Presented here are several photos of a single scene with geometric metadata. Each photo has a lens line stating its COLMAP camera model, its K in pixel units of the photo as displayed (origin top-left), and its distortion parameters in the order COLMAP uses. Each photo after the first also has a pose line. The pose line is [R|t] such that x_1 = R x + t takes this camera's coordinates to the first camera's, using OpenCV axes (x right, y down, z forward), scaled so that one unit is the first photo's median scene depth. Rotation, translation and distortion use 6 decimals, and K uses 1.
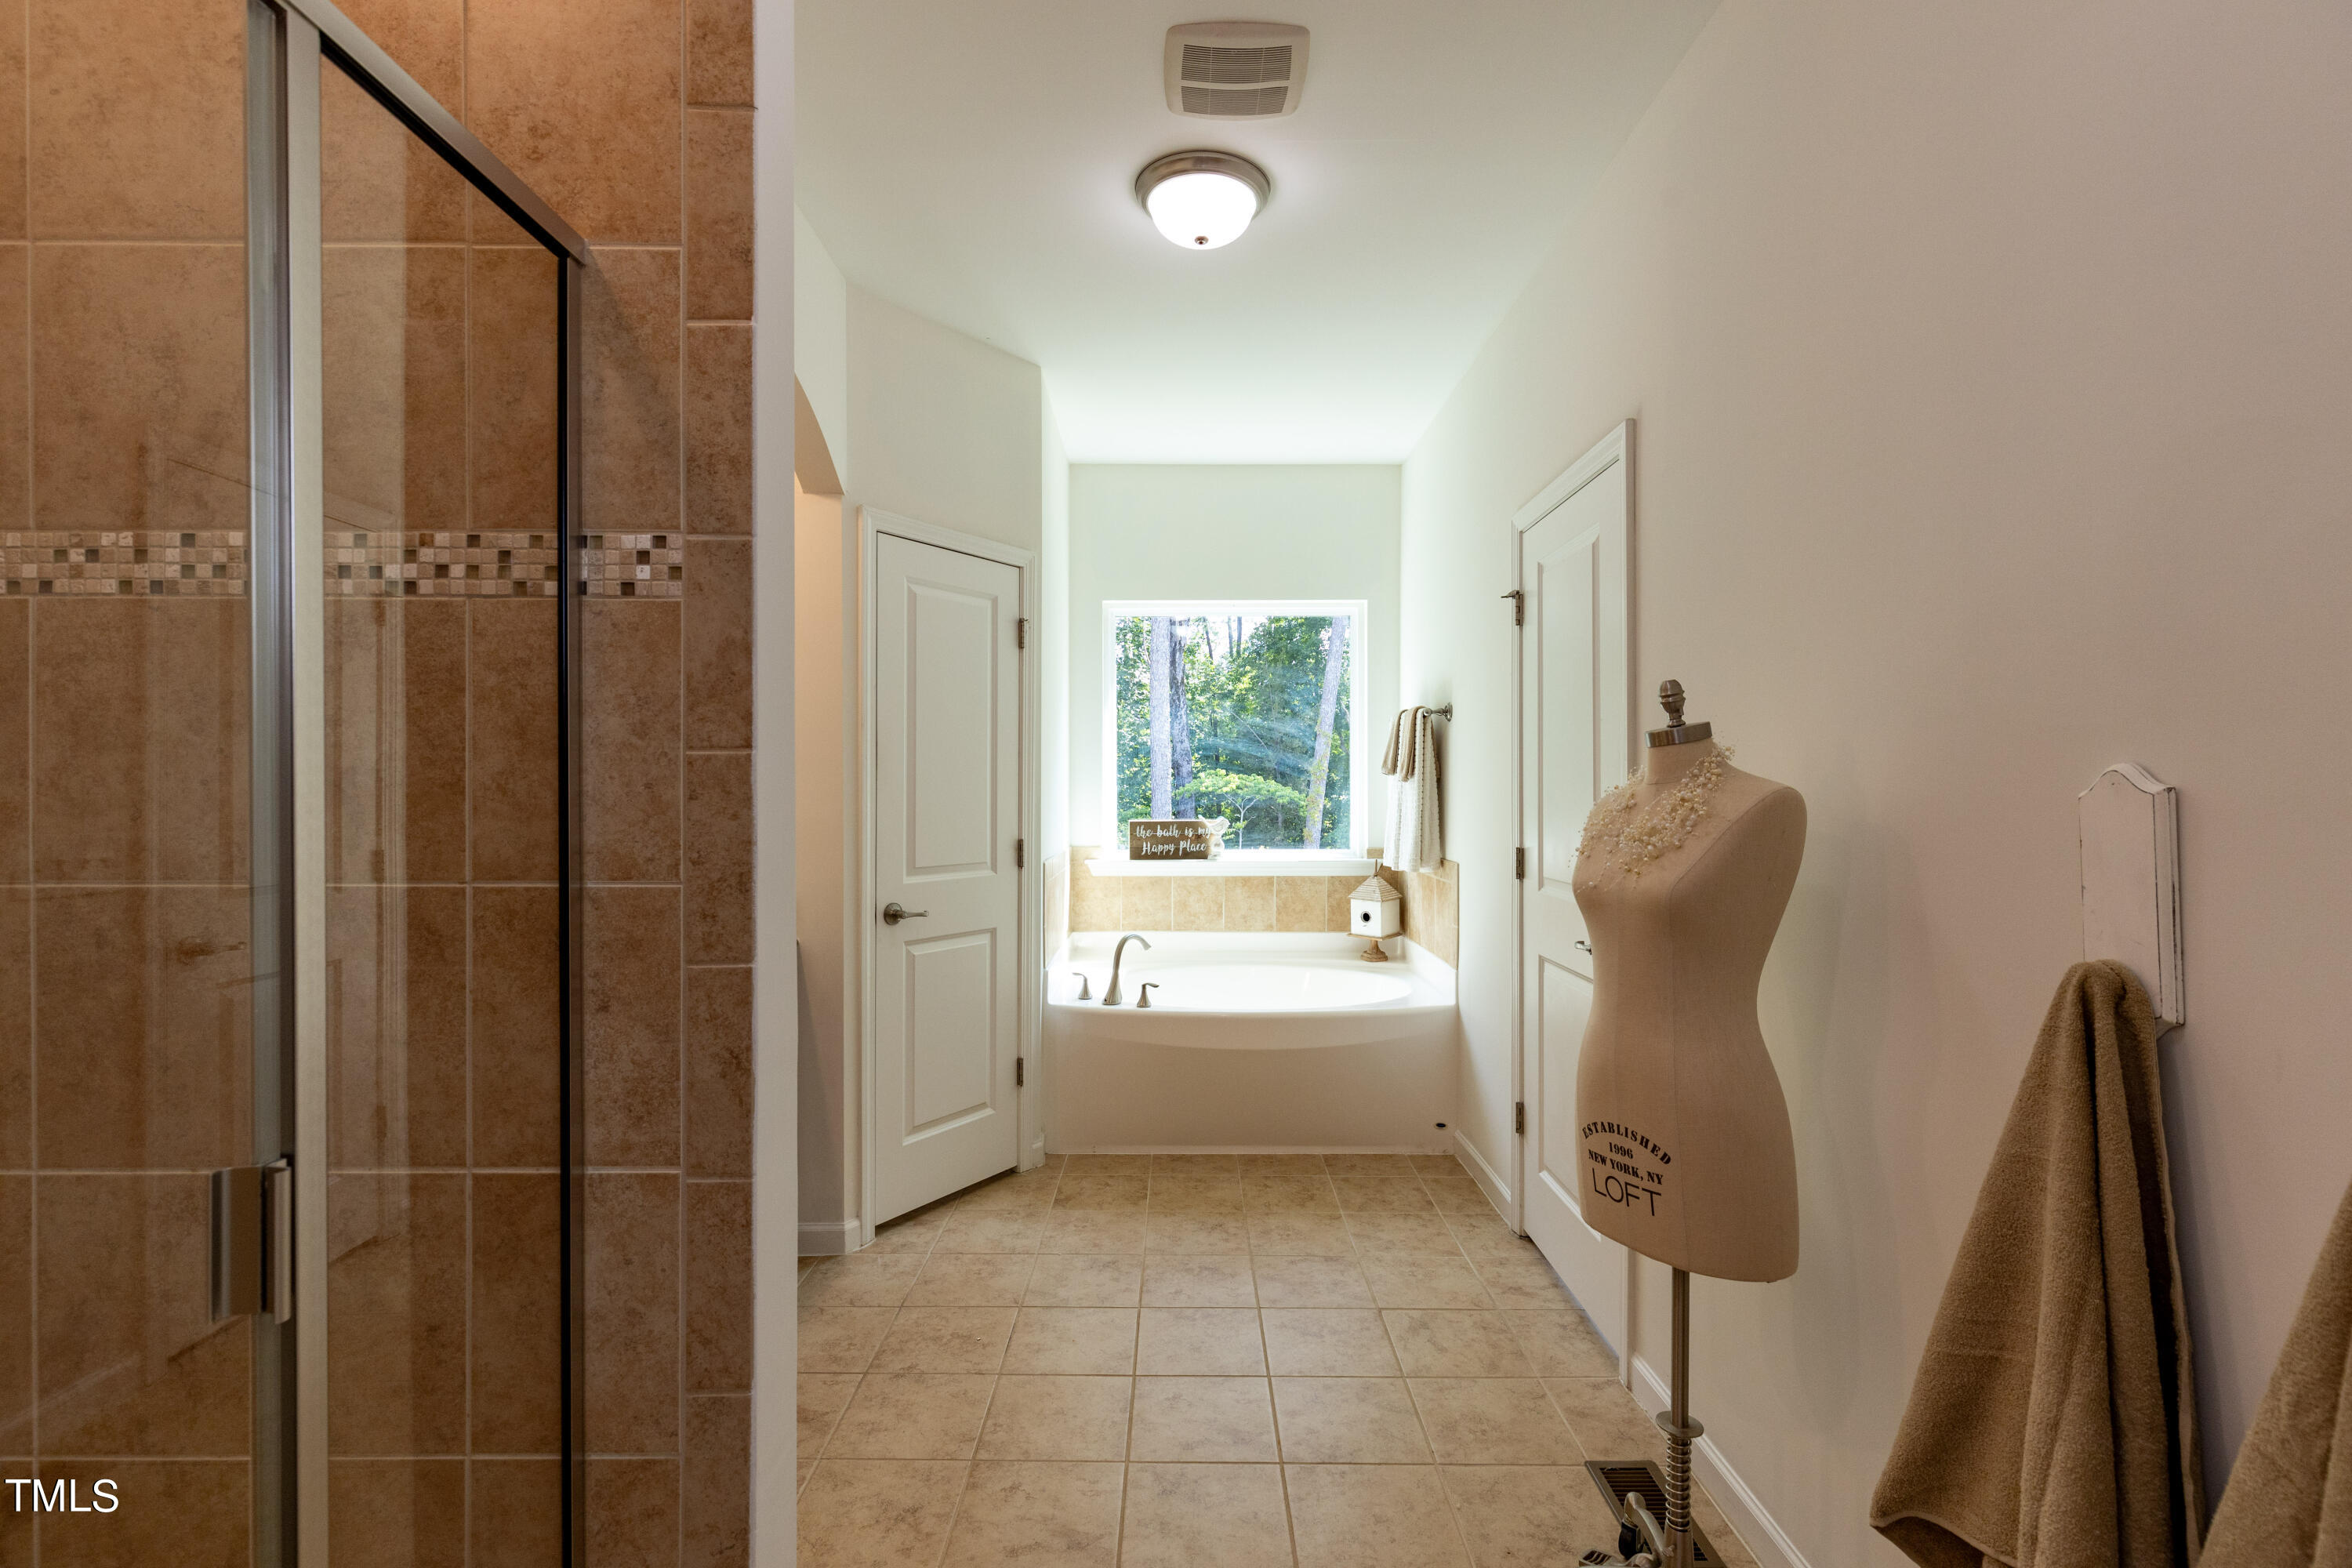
lens RADIAL K [[1089.4, 0, 1179.4], [0, 1089.4, 782.5], [0, 0, 1]] dist [0.012034, -0.000924]
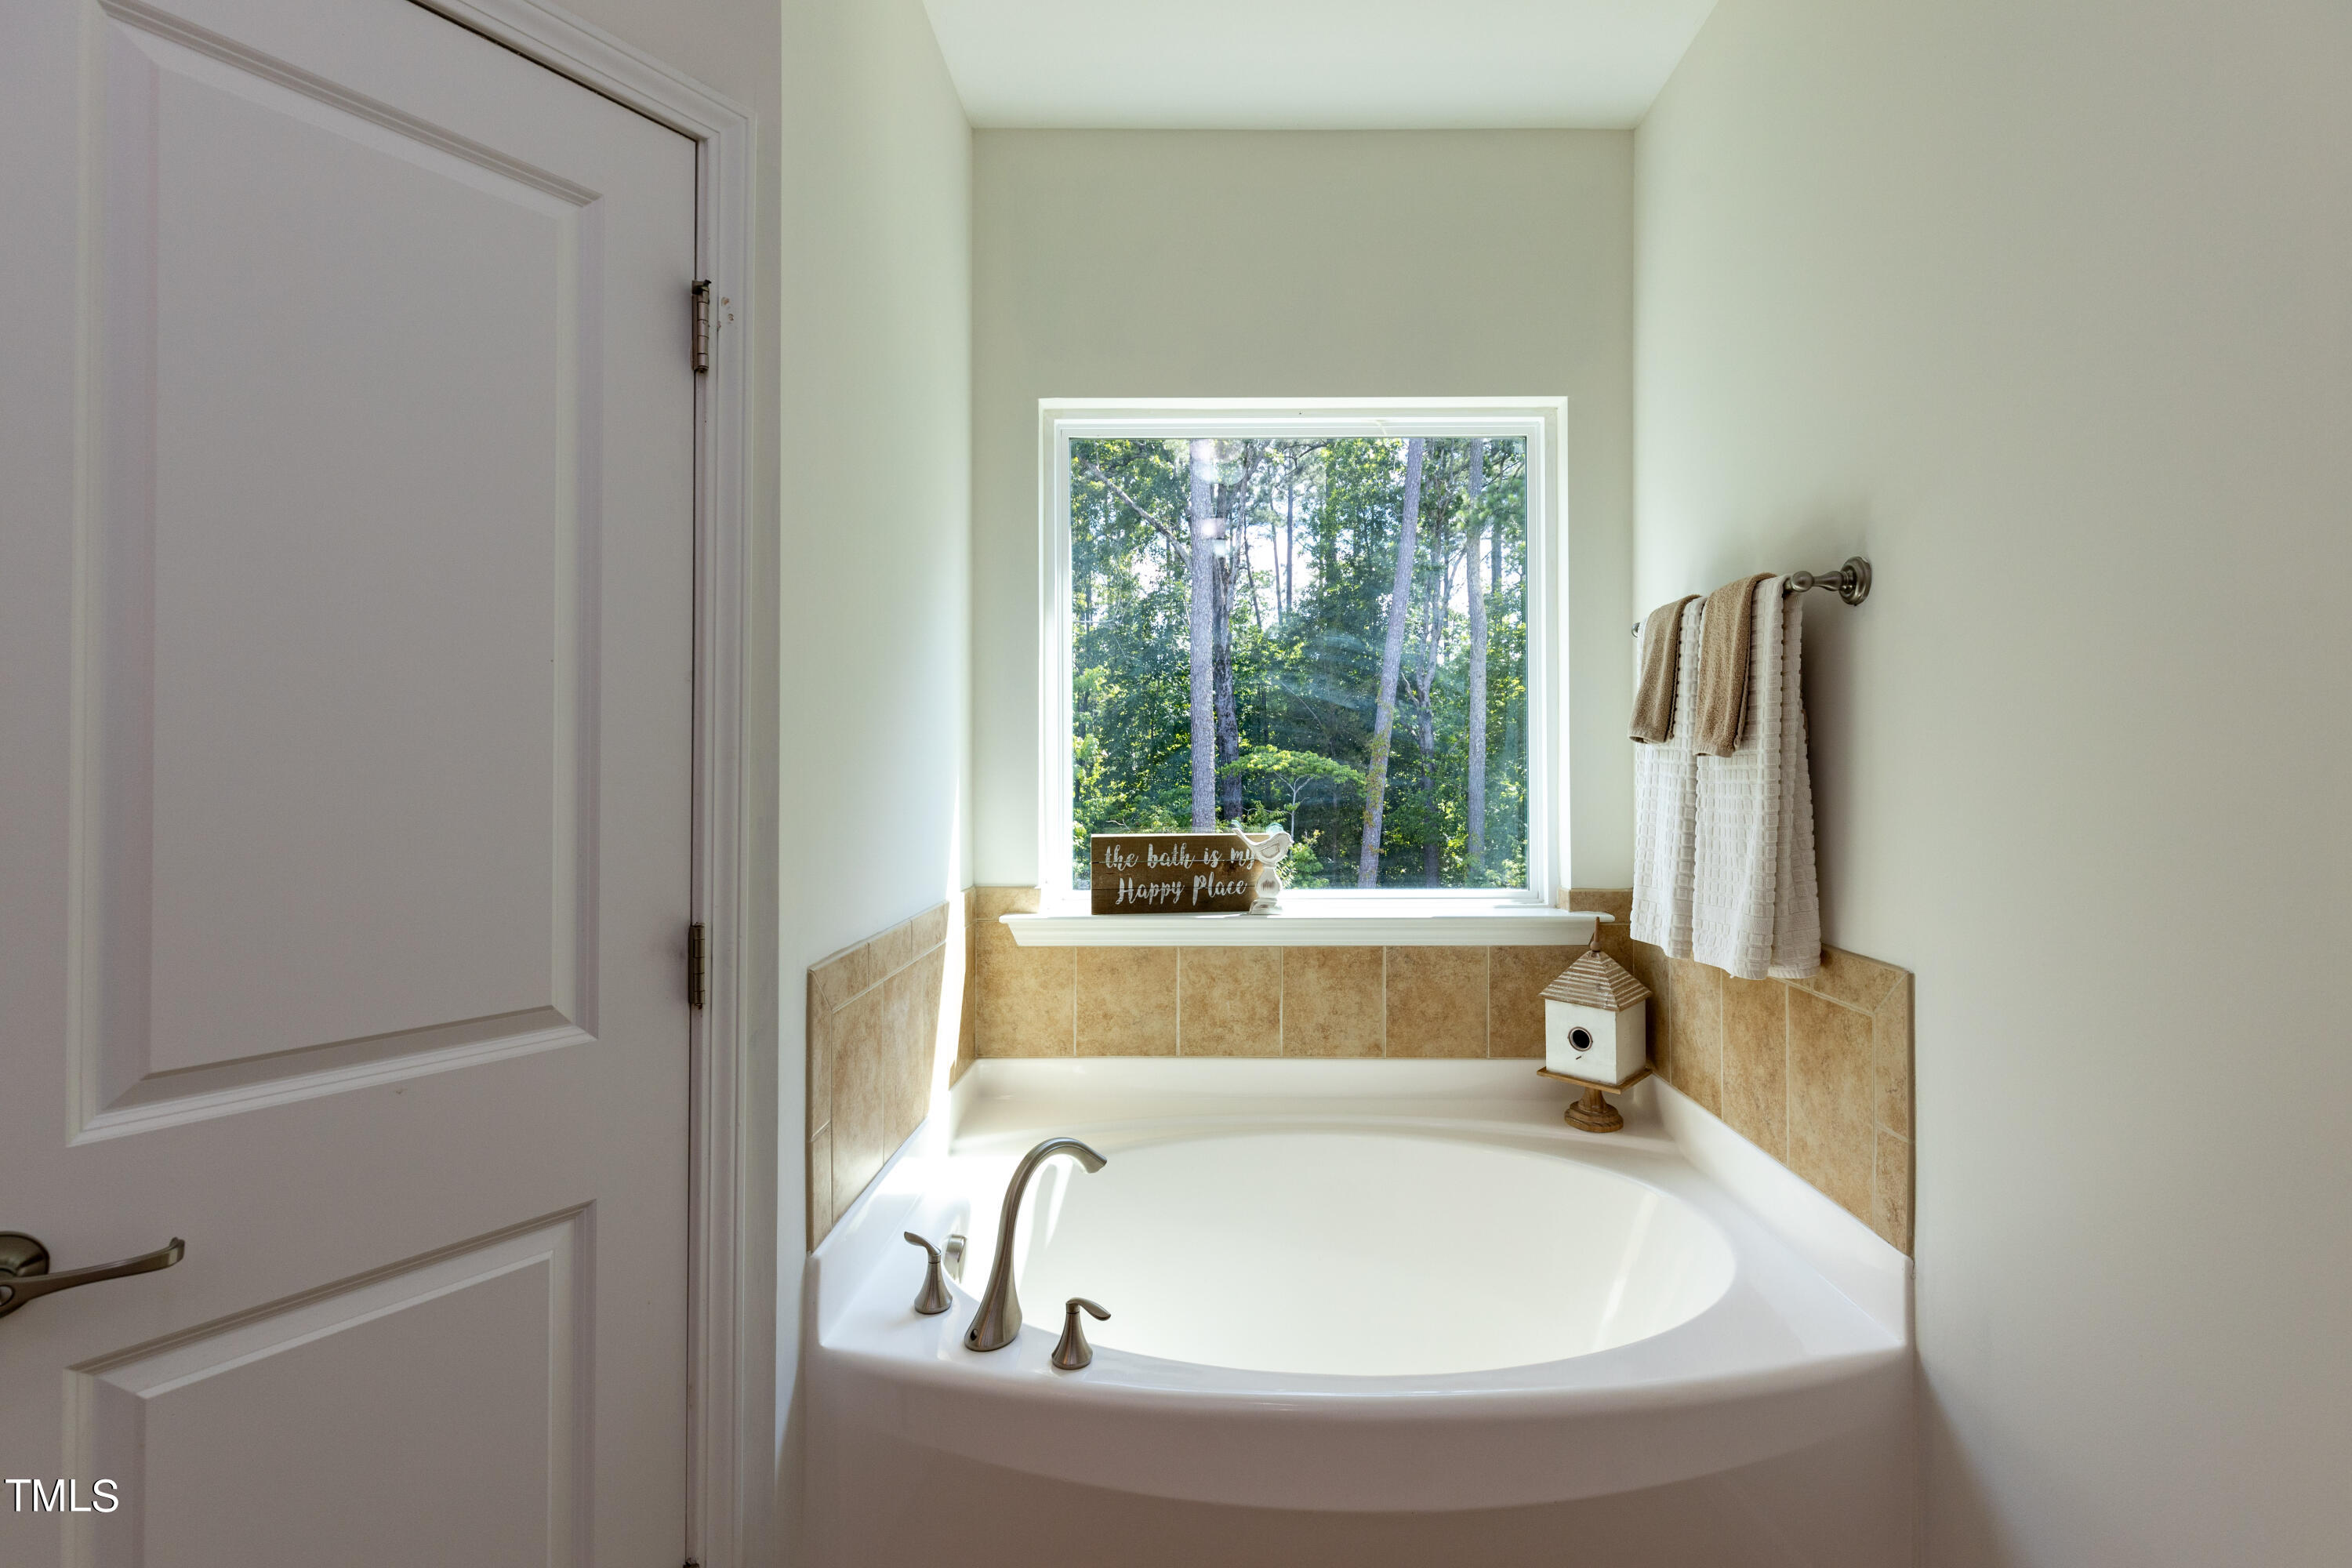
lens RADIAL K [[1089.4, 0, 1167.6], [0, 1089.4, 767.5], [0, 0, 1]] dist [0.012034, -0.000924]
pose [[0.998460, 0.000061, -0.055469, 0.016325], [0.000321, 0.999976, 0.006869, 0.000464], [0.055468, -0.006876, 0.998437, 0.499314]]
